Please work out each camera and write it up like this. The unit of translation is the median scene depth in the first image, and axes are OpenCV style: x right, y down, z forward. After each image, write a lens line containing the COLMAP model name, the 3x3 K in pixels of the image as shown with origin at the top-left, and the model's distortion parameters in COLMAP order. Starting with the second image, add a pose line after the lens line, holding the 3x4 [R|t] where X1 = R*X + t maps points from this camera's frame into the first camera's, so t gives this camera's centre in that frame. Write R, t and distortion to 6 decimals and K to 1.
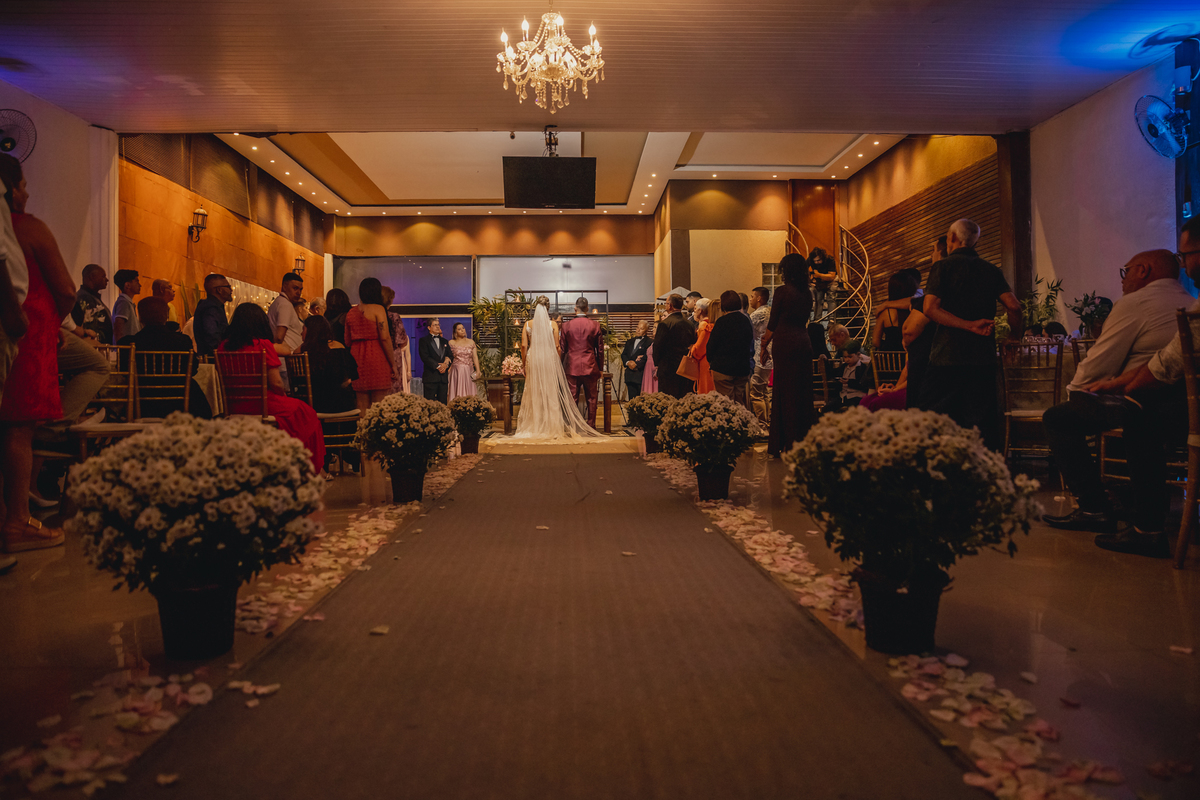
lens RADIAL K [[861.0, 0, 600.0], [0, 861.0, 400.0], [0, 0, 1]] dist [-0.110878, 0.091930]
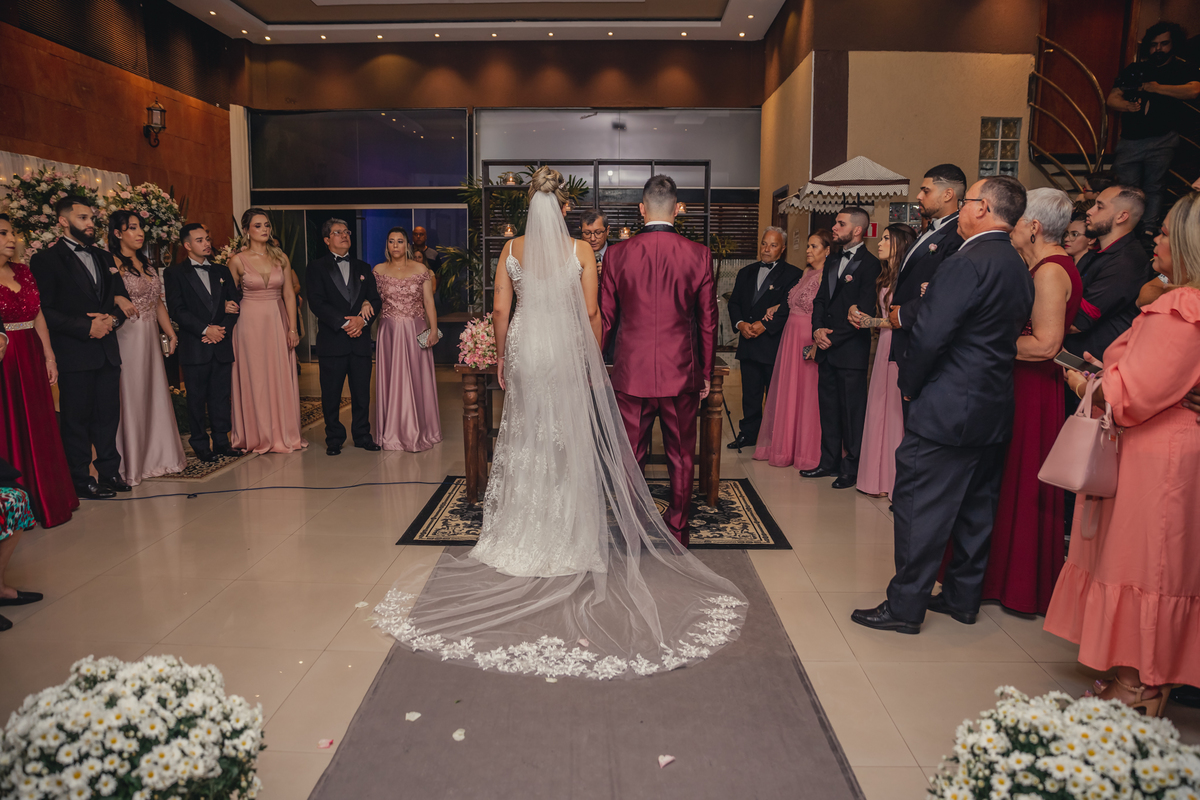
lens RADIAL K [[833.3, 0, 600.0], [0, 833.3, 400.0], [0, 0, 1]] dist [-0.107673, 0.077916]
pose [[0.998233, 0.021210, -0.055503, -0.025722], [-0.013125, 0.989754, 0.142182, -0.075618], [0.057950, -0.141202, 0.988283, 0.651418]]
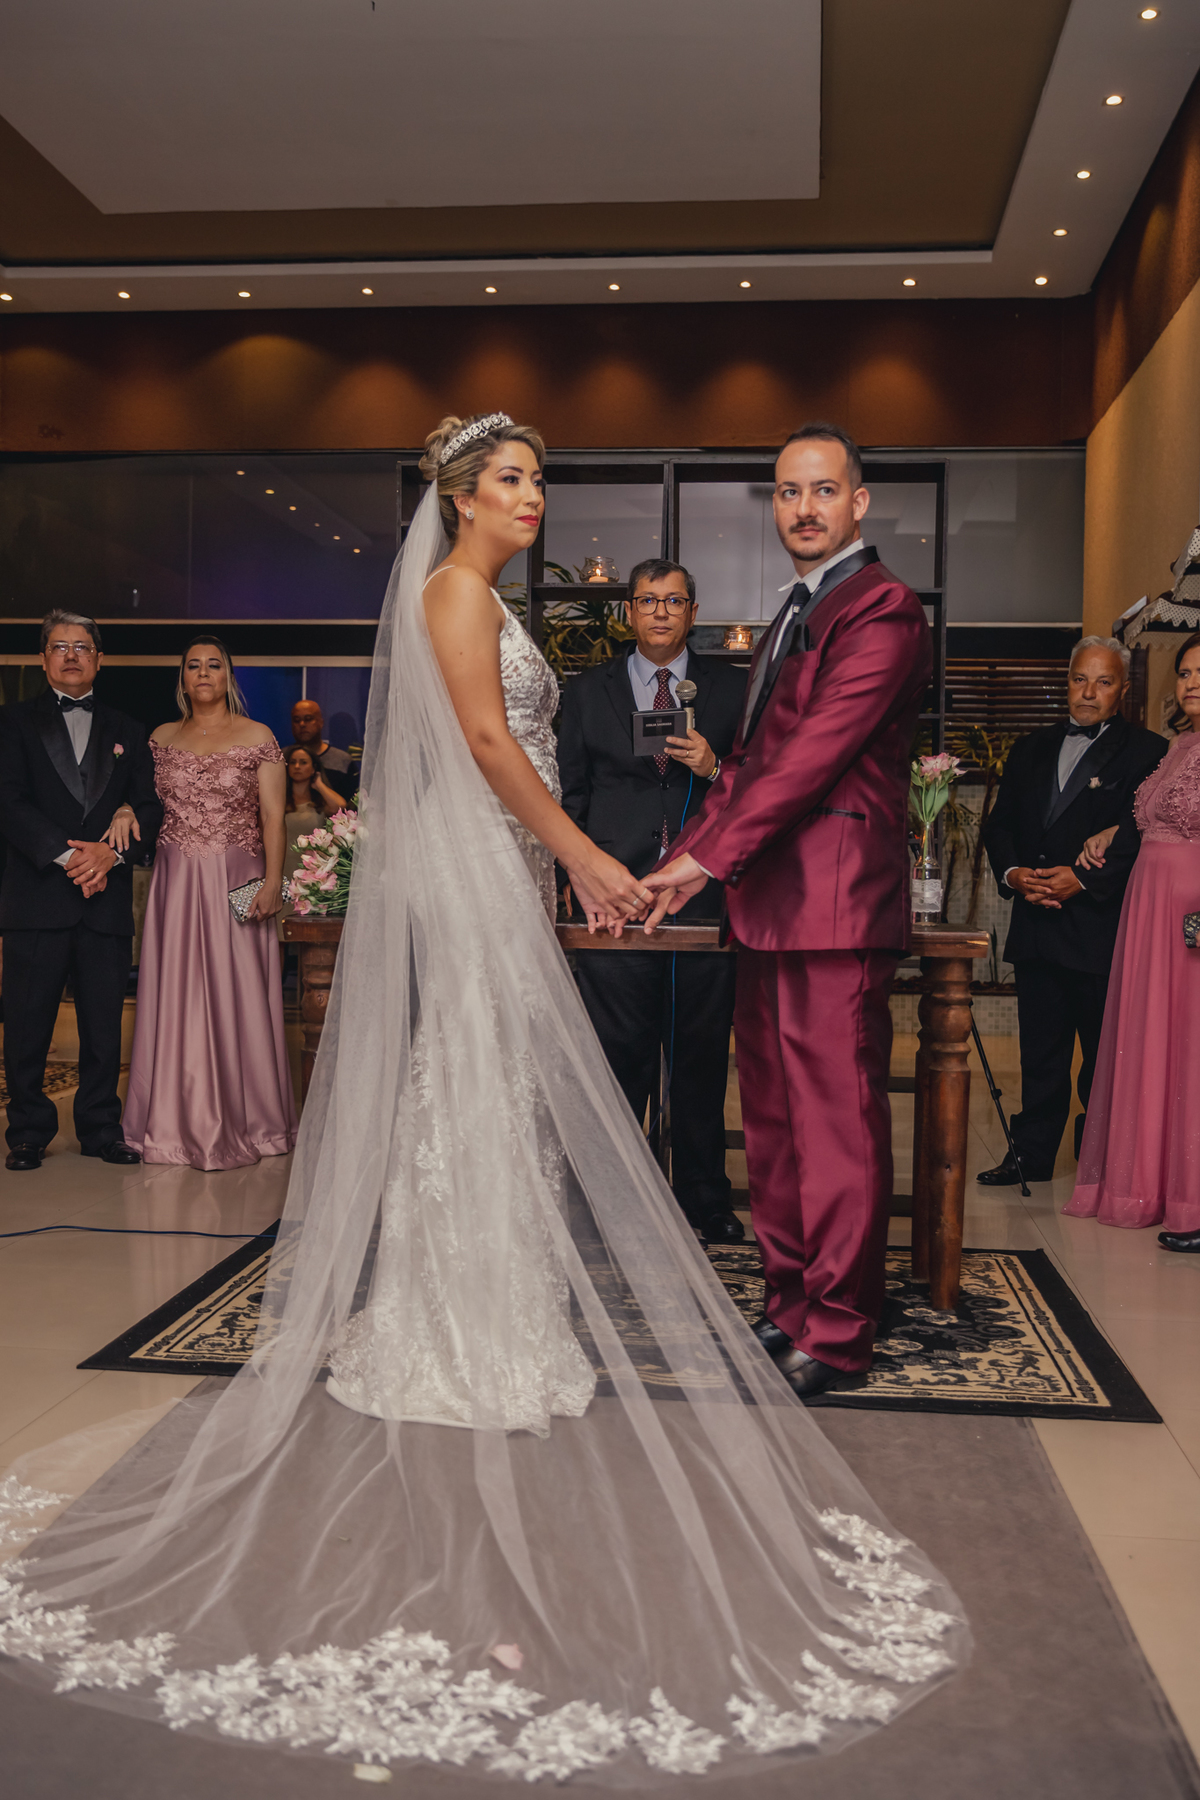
lens RADIAL K [[1759.3, 0, 602.3], [0, 1759.3, 905.5], [0, 0, 1]] dist [-0.011642, 0.010723]
pose [[0.989592, 0.028943, -0.140962, -0.009888], [-0.028247, 0.999577, 0.006936, -0.039230], [0.141103, -0.002882, 0.989991, 0.725088]]
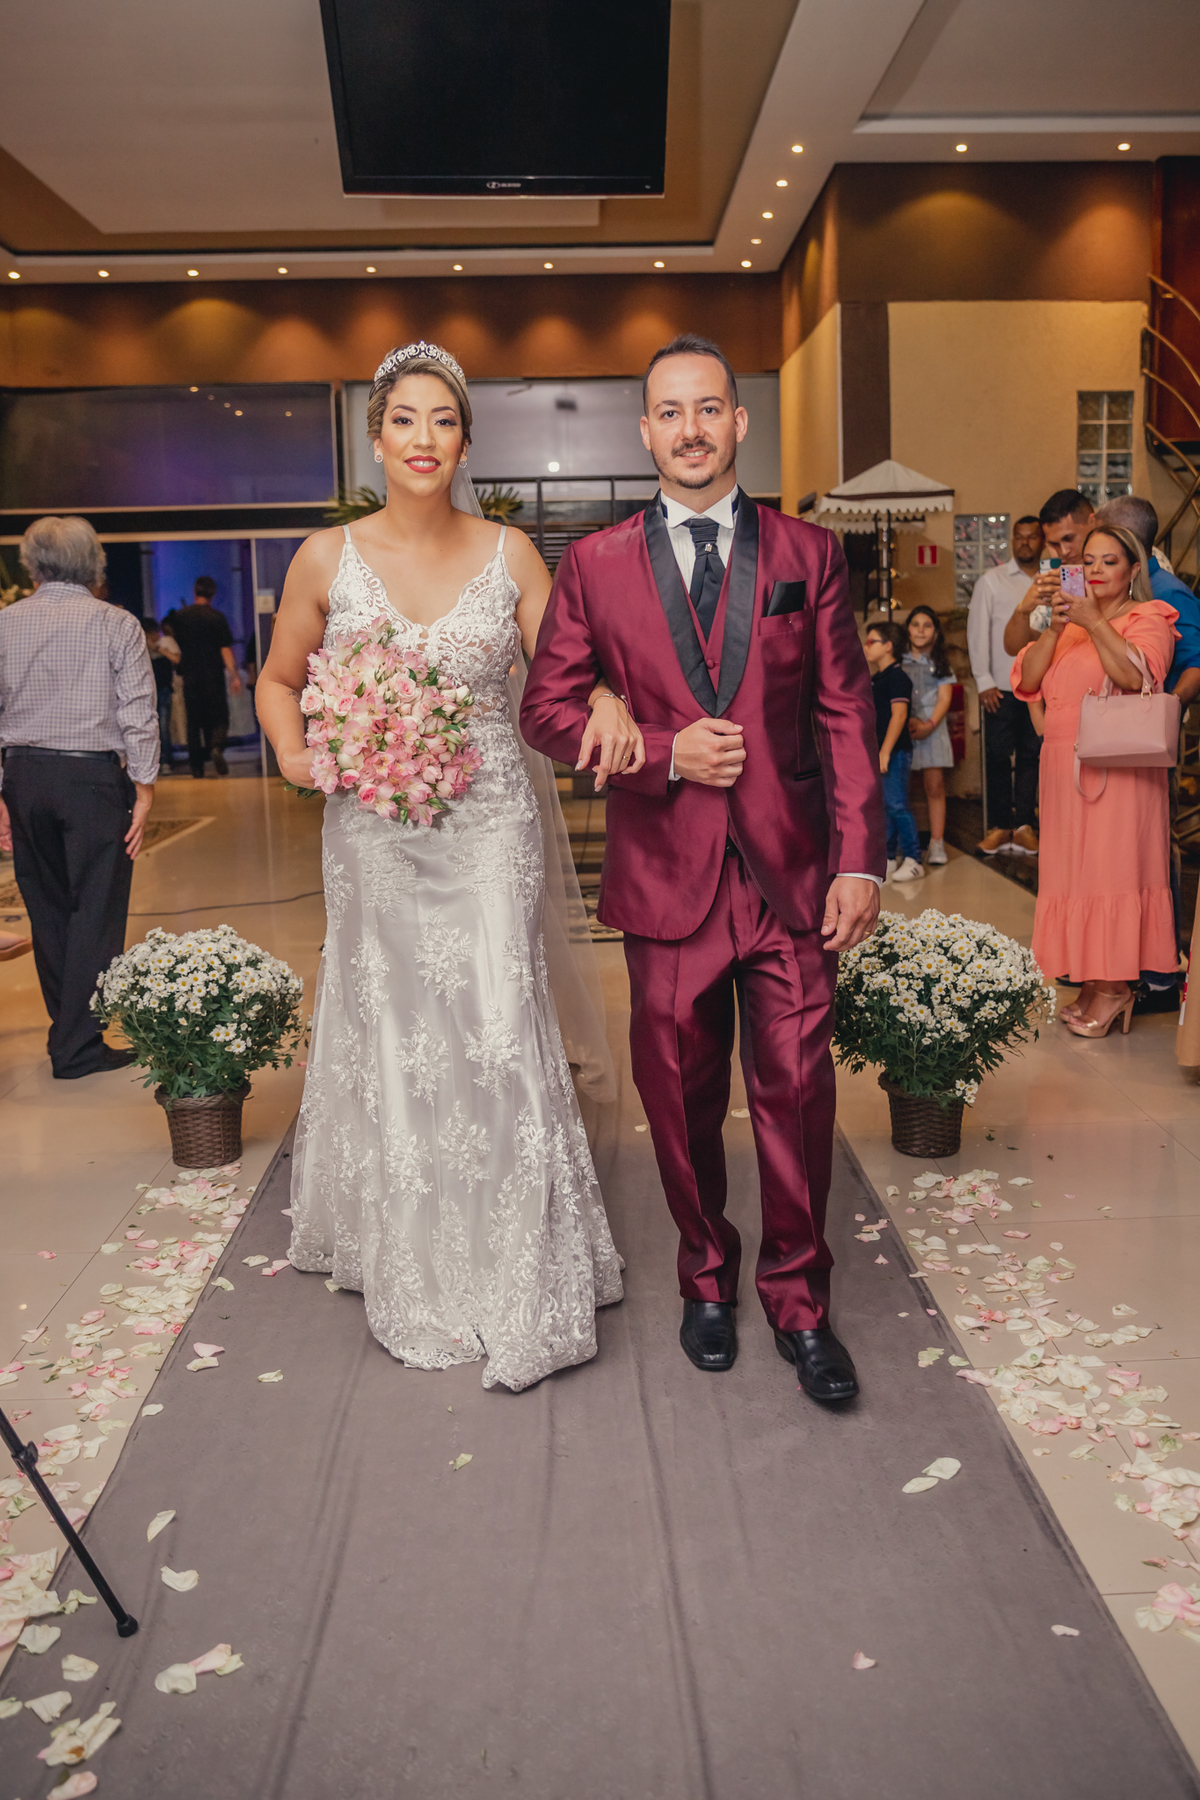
lens RADIAL K [[1515.8, 0, 644.2], [0, 1515.8, 861.8], [0, 0, 1]] dist [-0.041270, 0.001971]
pose [[0.999856, -0.014758, 0.008392, -0.018114], [0.013455, 0.990285, 0.138398, -0.067605], [-0.010353, -0.138266, 0.990341, 0.438586]]
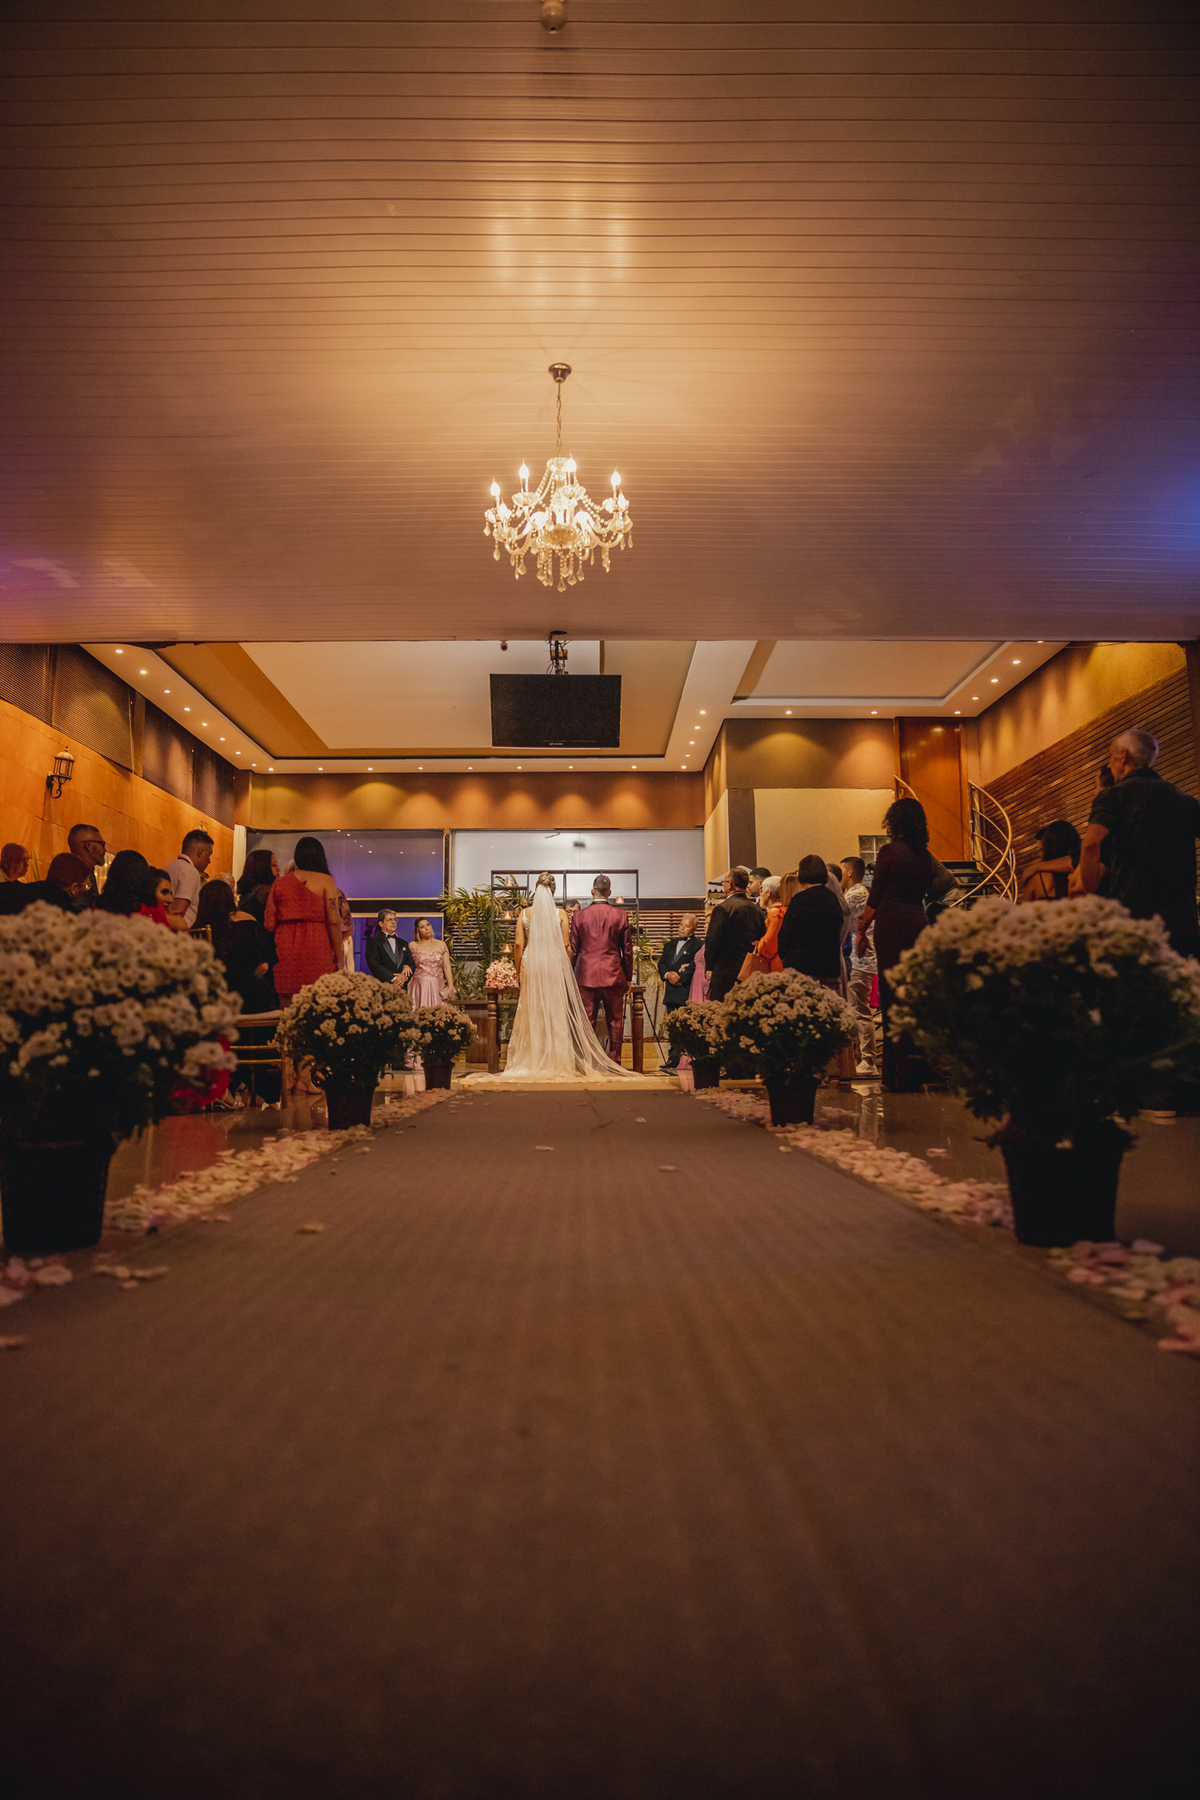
lens RADIAL K [[1249.9, 0, 604.5], [0, 1249.9, 896.6], [0, 0, 1]] dist [-0.107673, 0.077916]
pose [[0.999843, -0.001828, -0.017622, -0.000325], [-0.000443, 0.991767, -0.128051, 0.028243], [0.017711, 0.128039, 0.991611, -0.006235]]
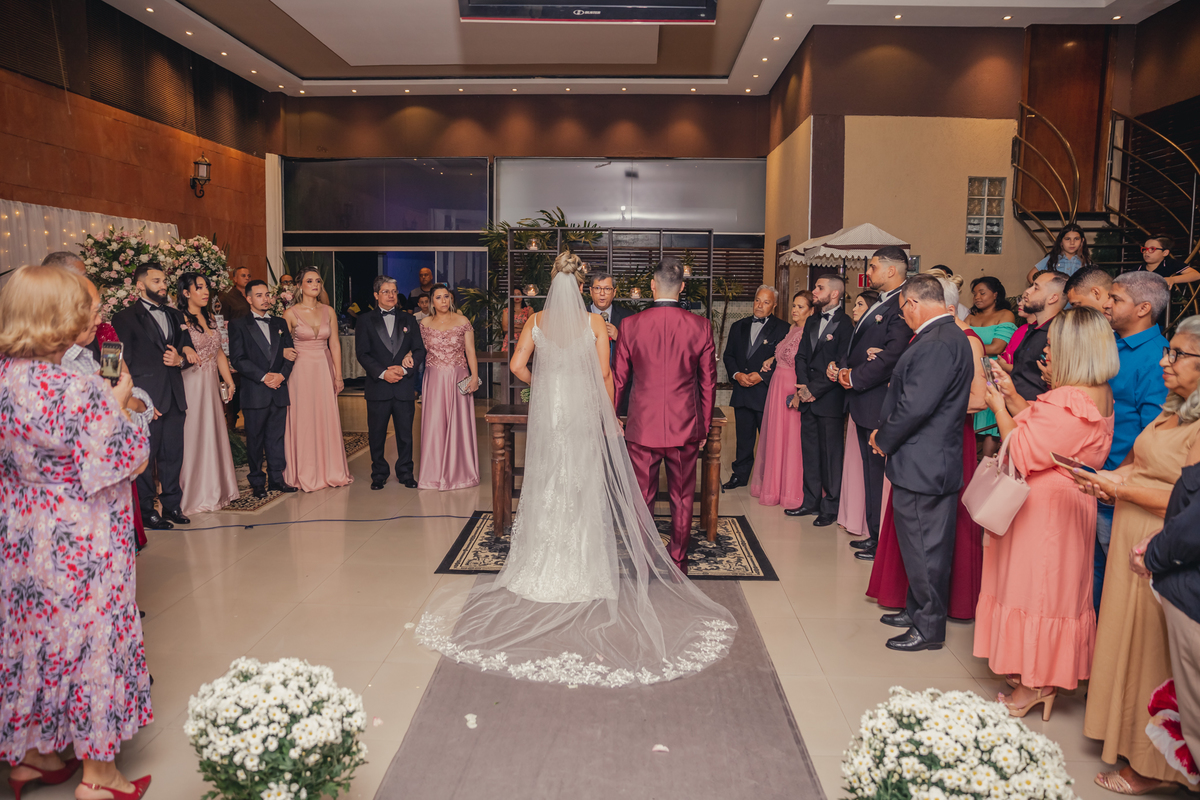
lens RADIAL K [[840.7, 0, 600.0], [0, 840.7, 400.0], [0, 0, 1]] dist [-0.106913, 0.075244]
pose [[0.997238, 0.026988, -0.069194, -0.023621], [-0.018962, 0.993284, 0.114137, -0.097586], [0.071809, -0.112509, 0.991053, 0.591548]]
